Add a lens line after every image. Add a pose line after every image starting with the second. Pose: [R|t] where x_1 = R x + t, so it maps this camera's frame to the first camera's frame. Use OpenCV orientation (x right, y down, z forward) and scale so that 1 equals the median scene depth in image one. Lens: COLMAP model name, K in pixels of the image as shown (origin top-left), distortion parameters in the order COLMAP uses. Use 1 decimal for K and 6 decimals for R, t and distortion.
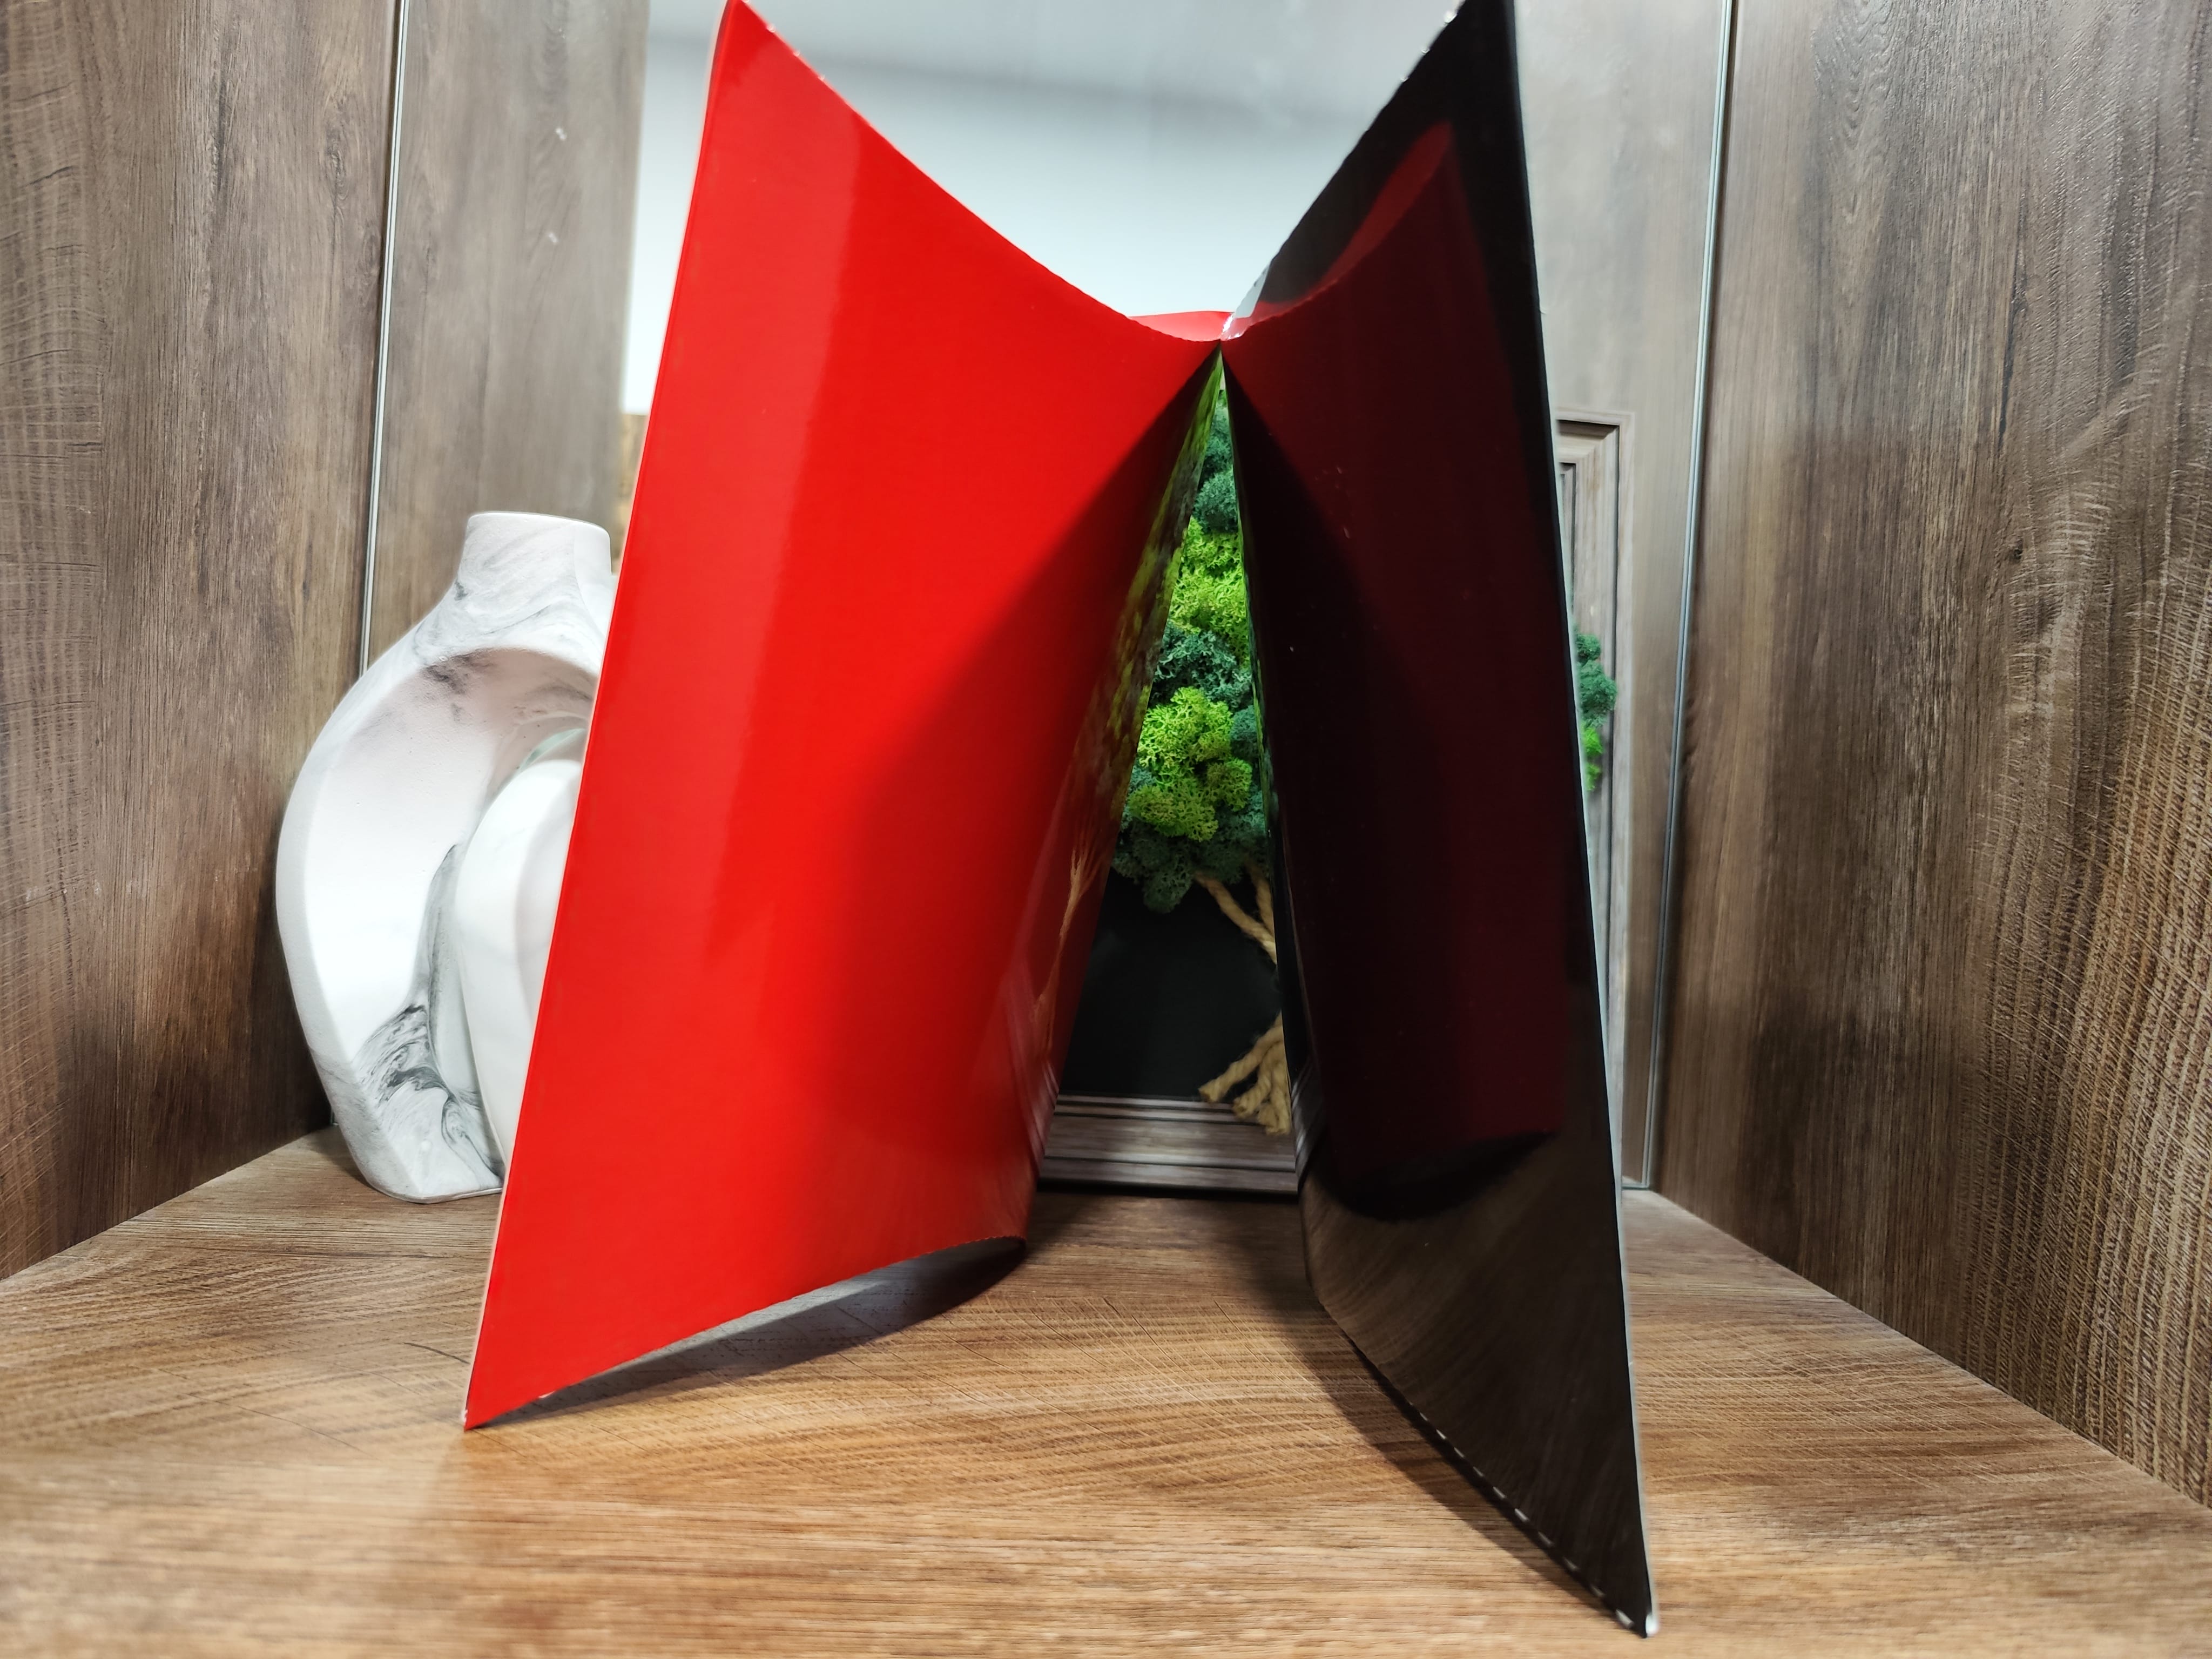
lens RADIAL K [[1474.5, 0, 1105.7], [0, 1474.5, 844.4], [0, 0, 1]] dist [-0.002871, -0.001478]
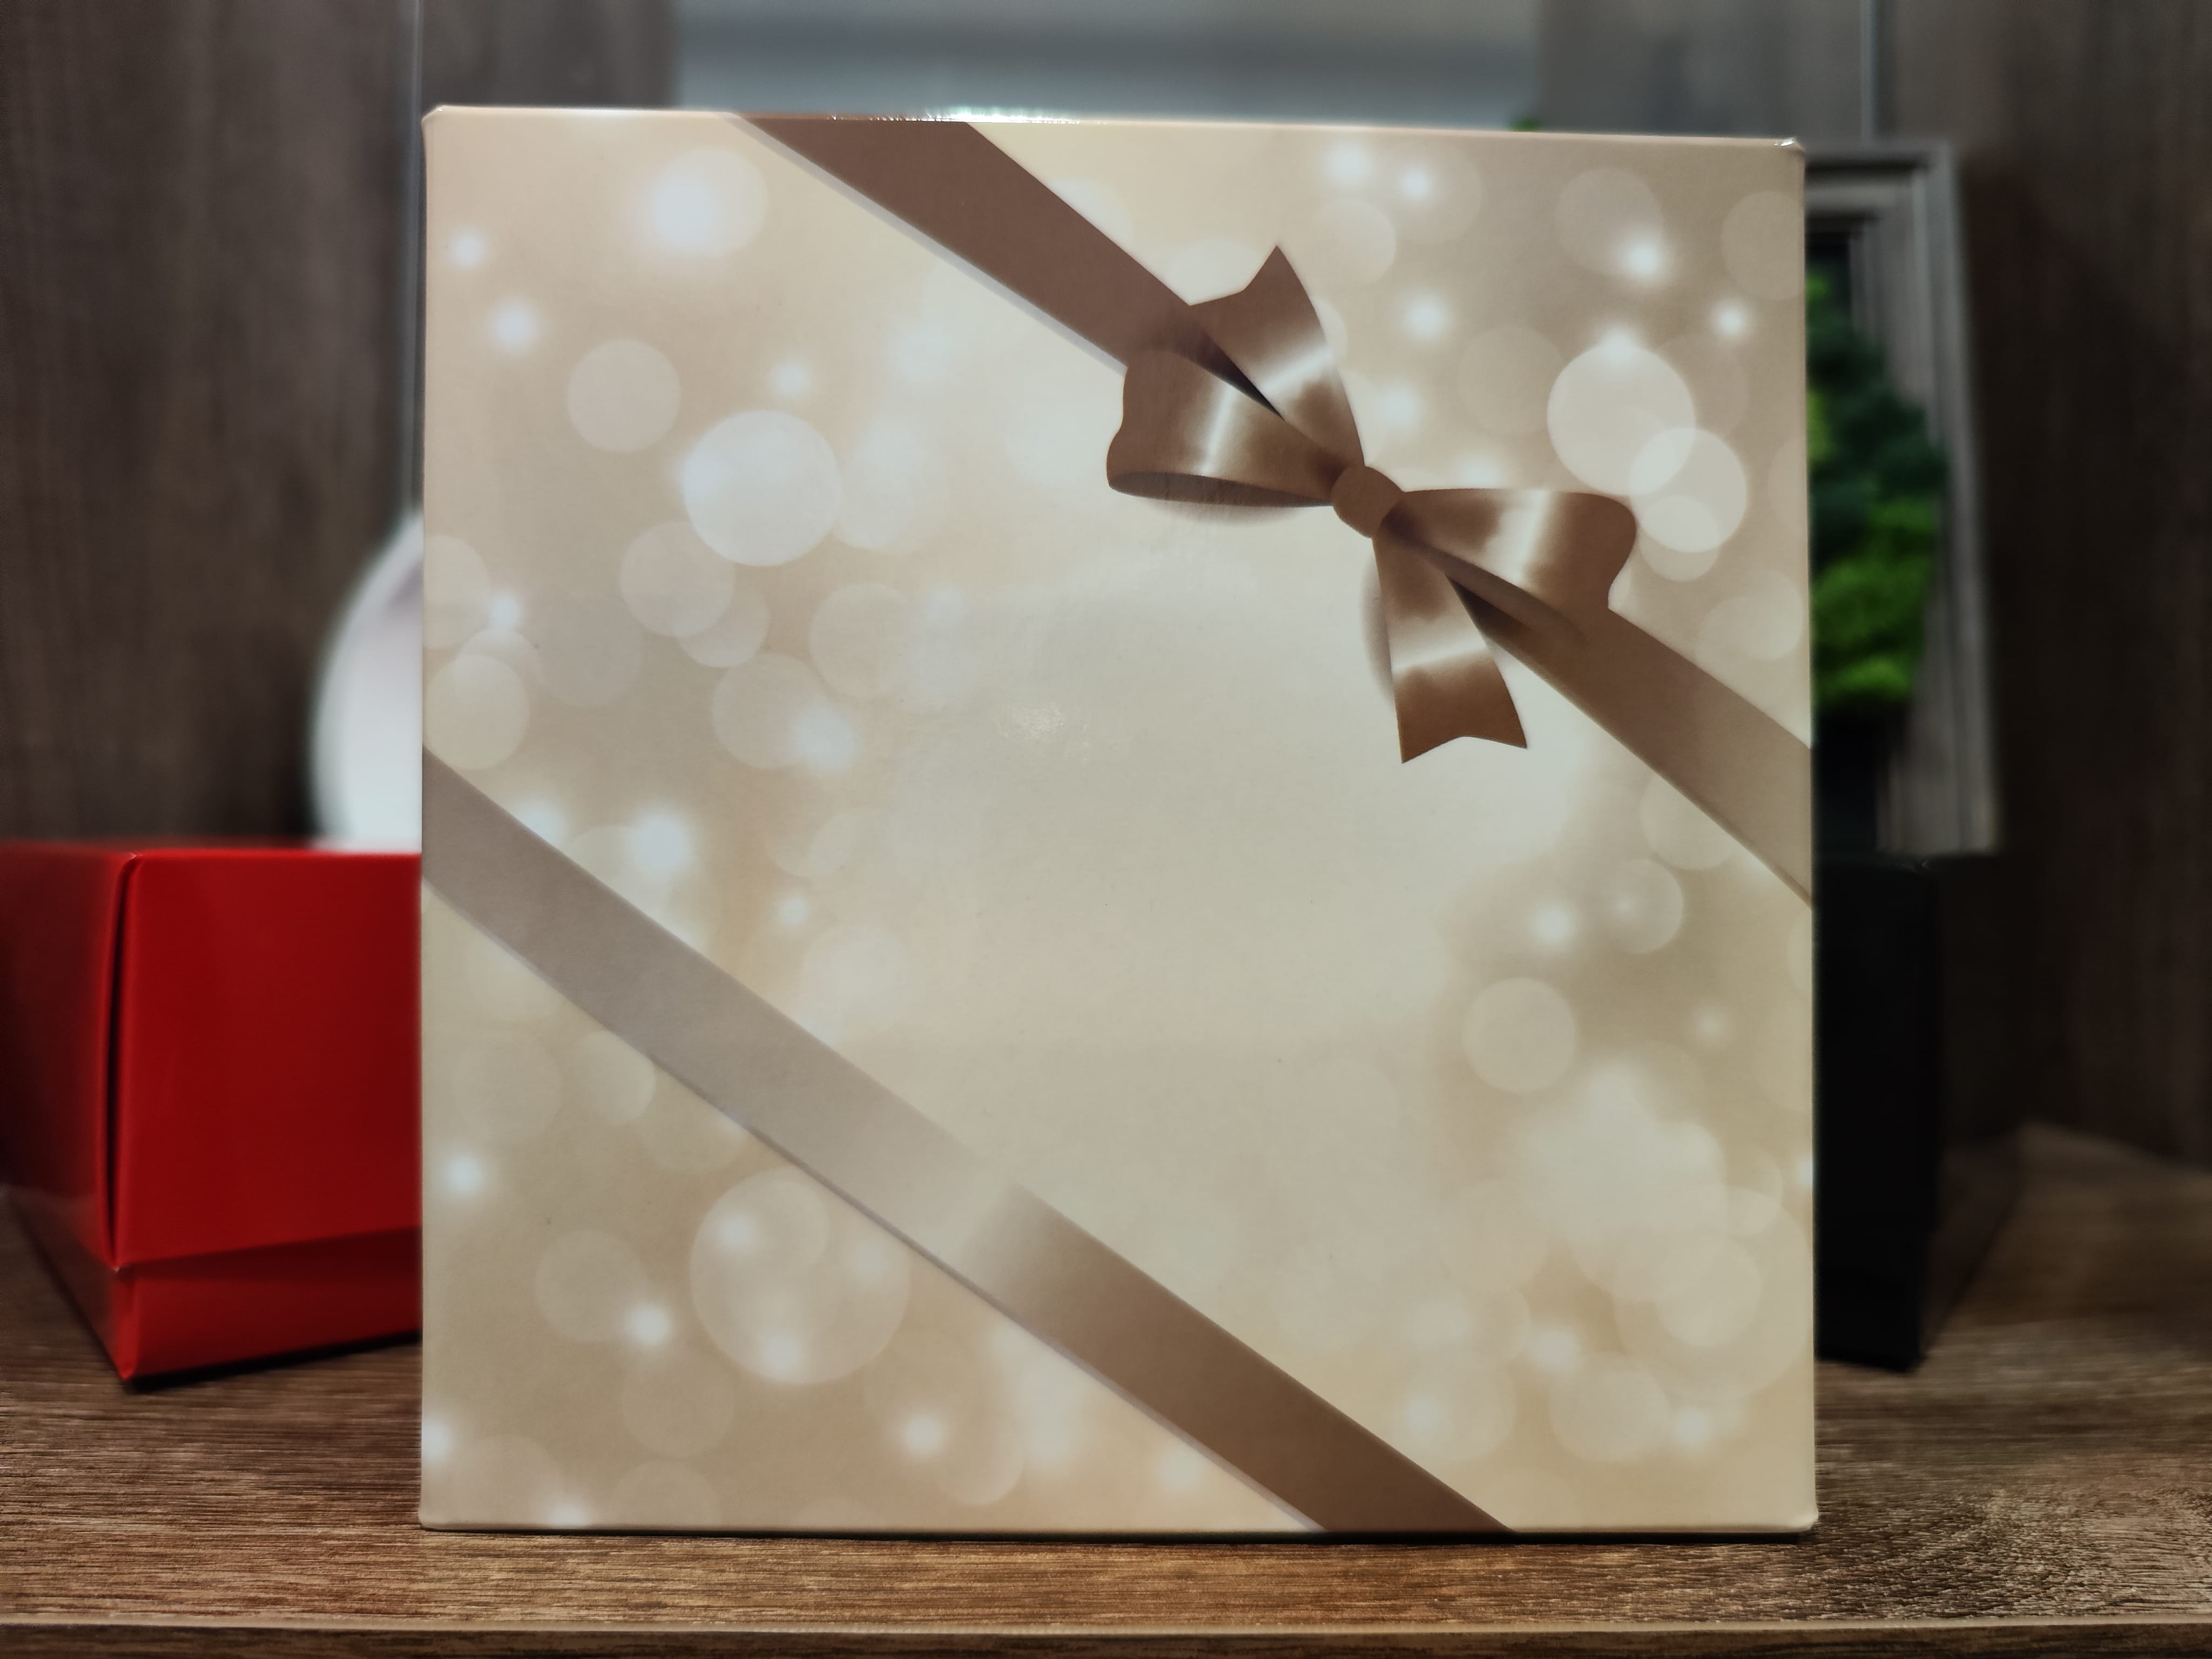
lens RADIAL K [[1524.6, 0, 1106.0], [0, 1524.6, 829.5], [0, 0, 1]] dist [-0.004203, -0.016578]
pose [[0.997330, -0.053003, -0.050238, -0.043460], [0.051940, 0.998403, -0.022227, 0.127834], [0.051336, 0.019558, 0.998490, 0.118832]]
